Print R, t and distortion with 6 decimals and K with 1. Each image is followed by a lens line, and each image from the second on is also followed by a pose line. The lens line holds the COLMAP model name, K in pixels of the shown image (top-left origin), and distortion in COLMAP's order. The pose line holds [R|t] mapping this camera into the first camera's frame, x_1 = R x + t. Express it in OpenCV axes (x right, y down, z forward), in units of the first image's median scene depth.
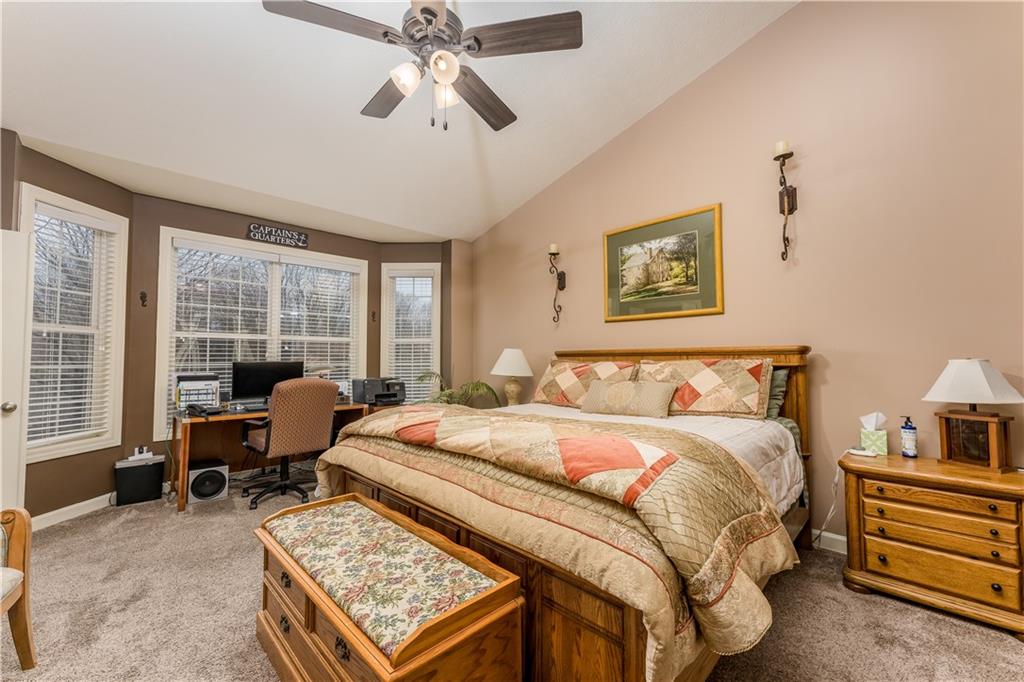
lens RADIAL K [[415.4, 0, 510.7], [0, 415.4, 340.4], [0, 0, 1]] dist [0.000476, 0.000201]
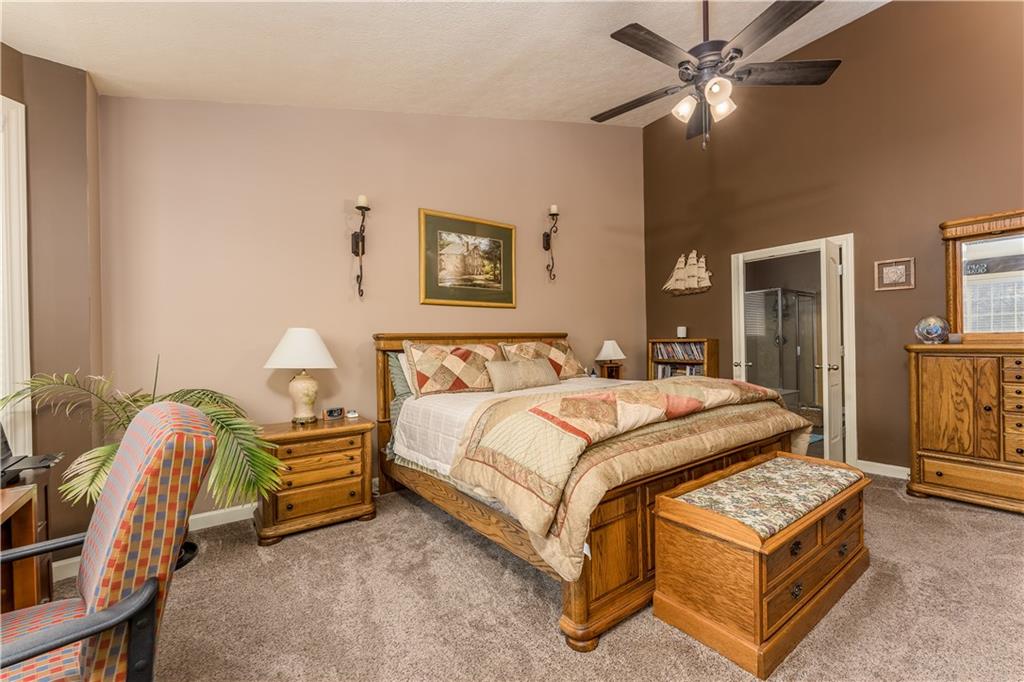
lens RADIAL K [[417.4, 0, 510.1], [0, 417.4, 352.7], [0, 0, 1]] dist [-0.002874, -0.000119]
pose [[0.147798, -0.027349, 0.988639, -0.787374], [-0.034469, 0.998868, 0.032785, 0.034502], [-0.988417, -0.038923, 0.146688, 0.740394]]
